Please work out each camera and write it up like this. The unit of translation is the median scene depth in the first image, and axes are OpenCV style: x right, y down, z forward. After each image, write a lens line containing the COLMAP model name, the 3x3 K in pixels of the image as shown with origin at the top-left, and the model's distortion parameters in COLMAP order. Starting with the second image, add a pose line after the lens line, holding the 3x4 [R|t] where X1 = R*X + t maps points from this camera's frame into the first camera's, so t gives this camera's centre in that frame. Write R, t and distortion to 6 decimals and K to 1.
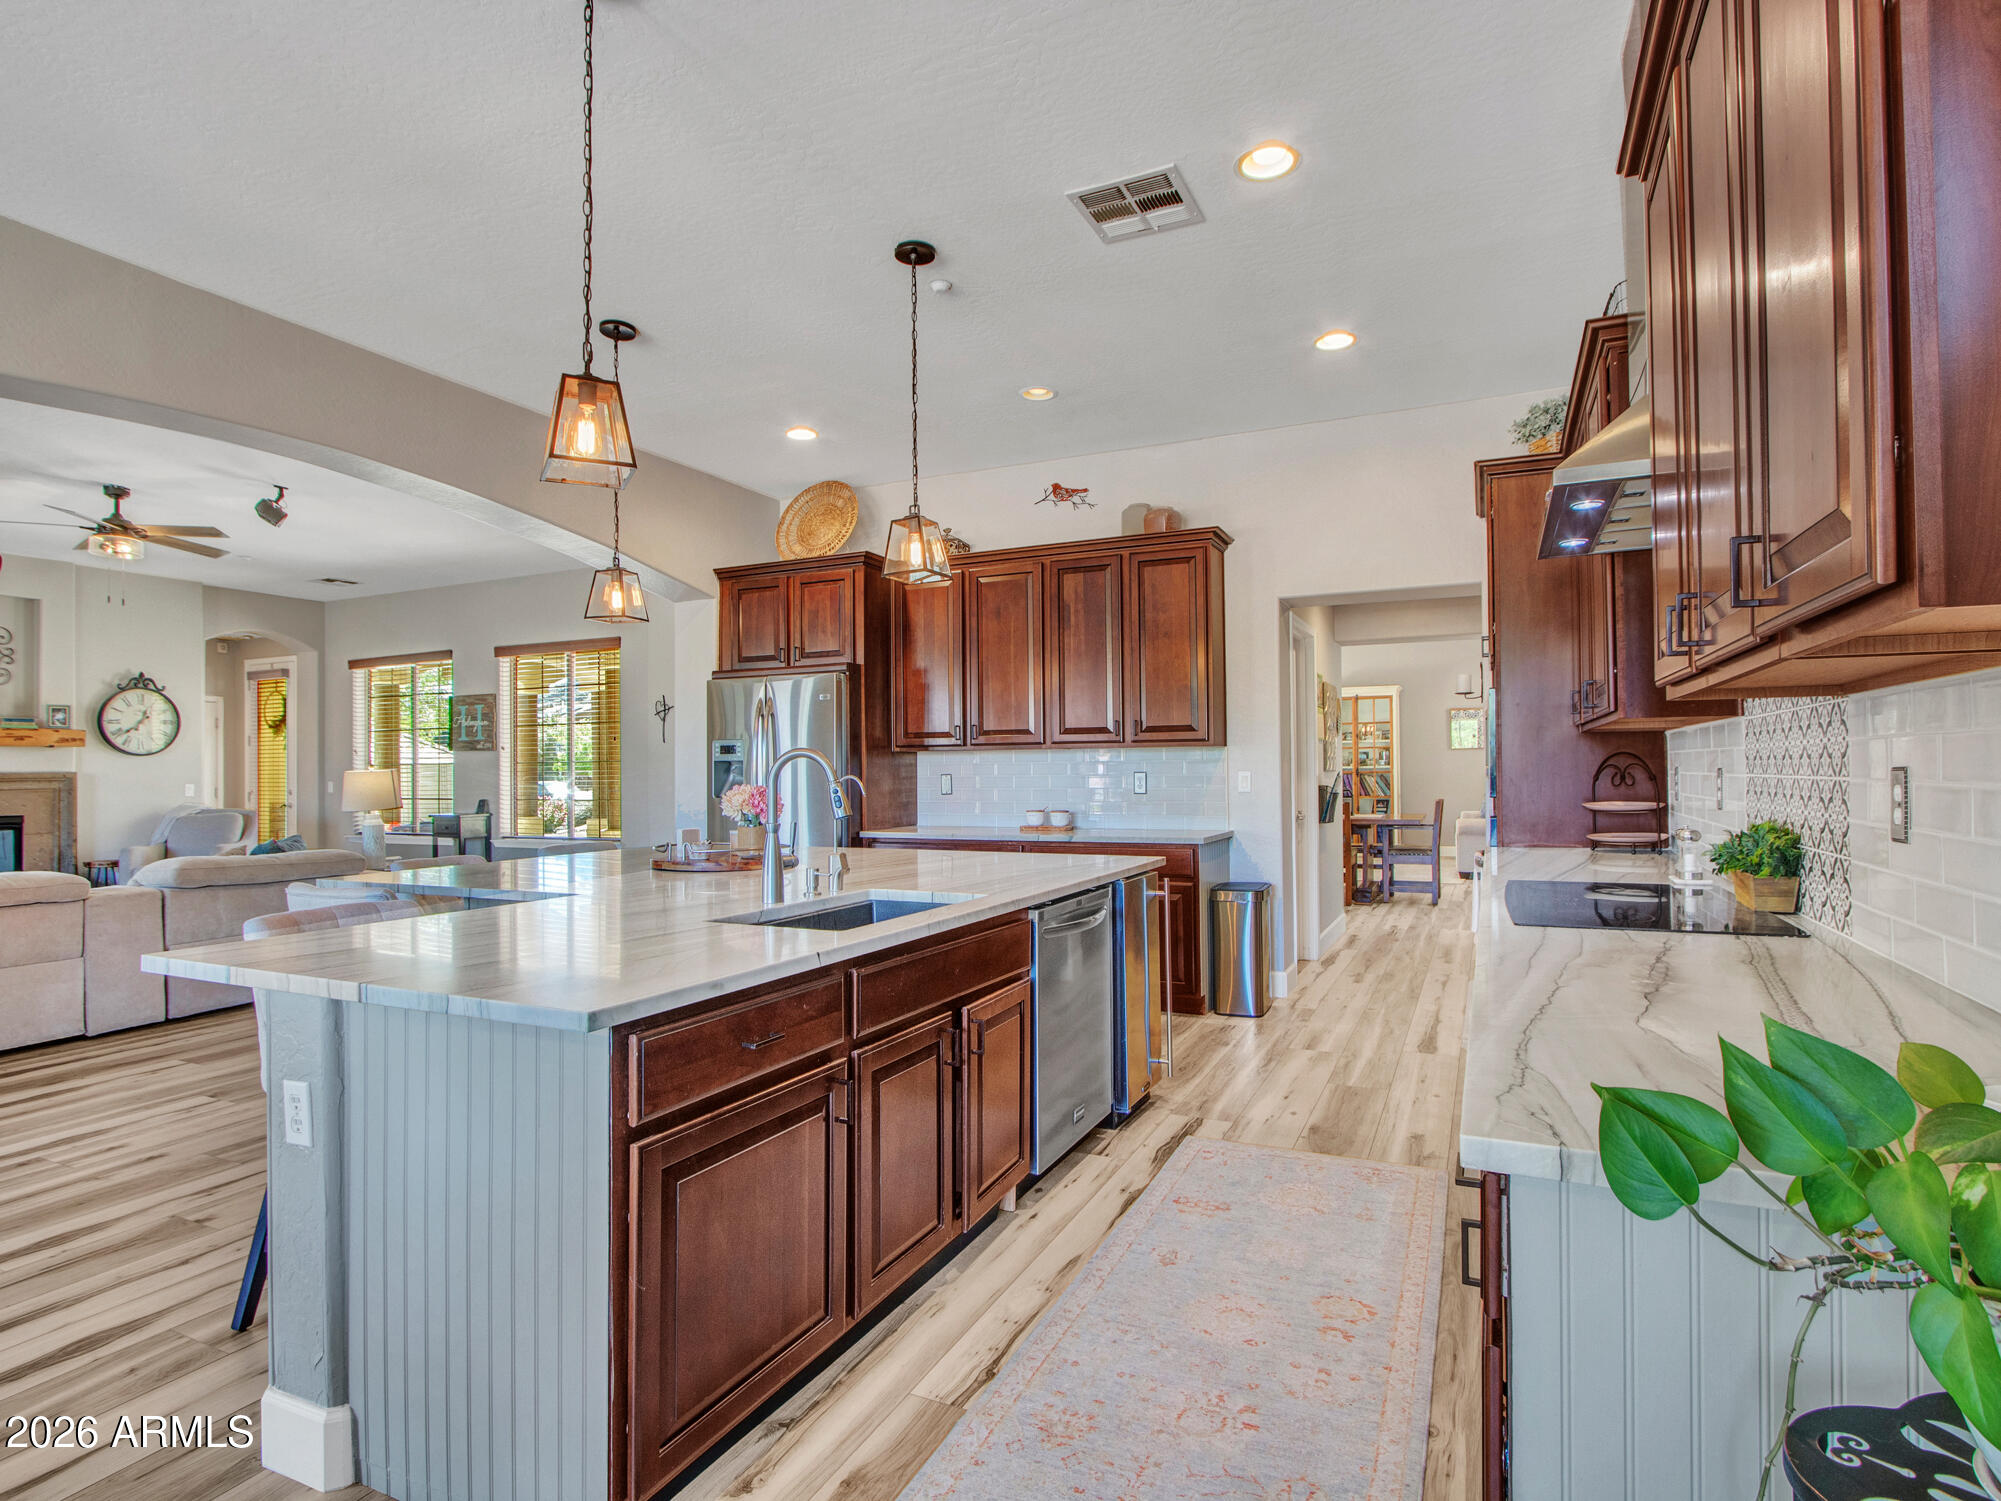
lens RADIAL K [[1057.9, 0, 1003.9], [0, 1057.9, 762.2], [0, 0, 1]] dist [-0.009071, -0.001949]
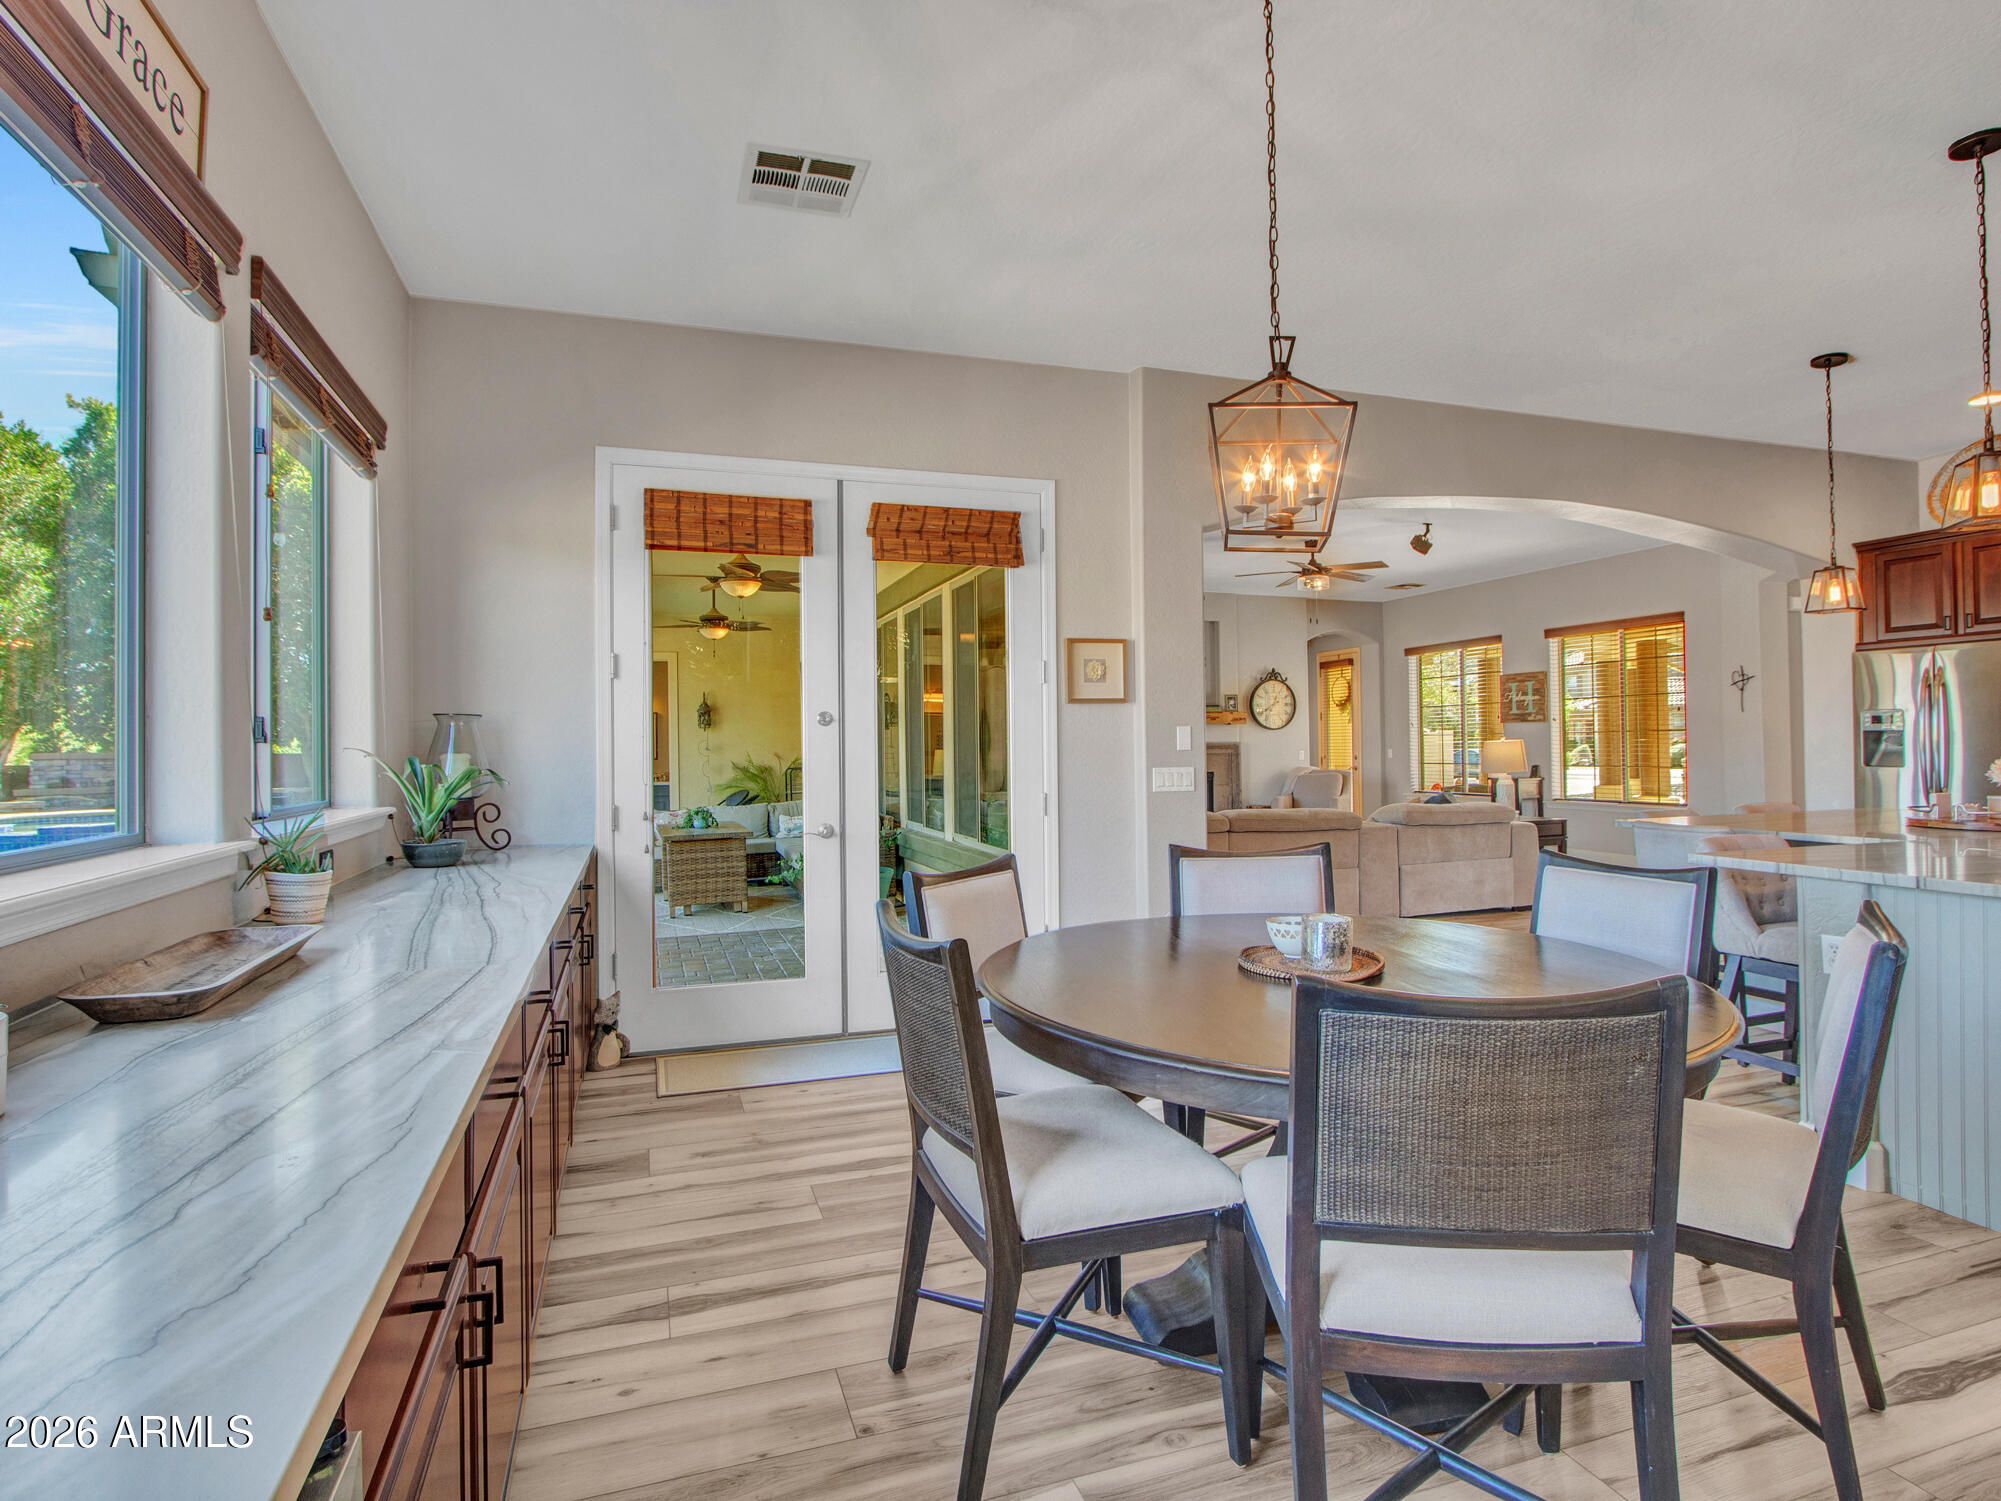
lens RADIAL K [[1060.8, 0, 991.5], [0, 1060.8, 739.0], [0, 0, 1]] dist [-0.010812, -0.001393]
pose [[0.687569, -0.002698, -0.726114, -0.084456], [0.009129, 0.999946, 0.004929, -0.004388], [0.726062, -0.010017, 0.687556, -0.241384]]
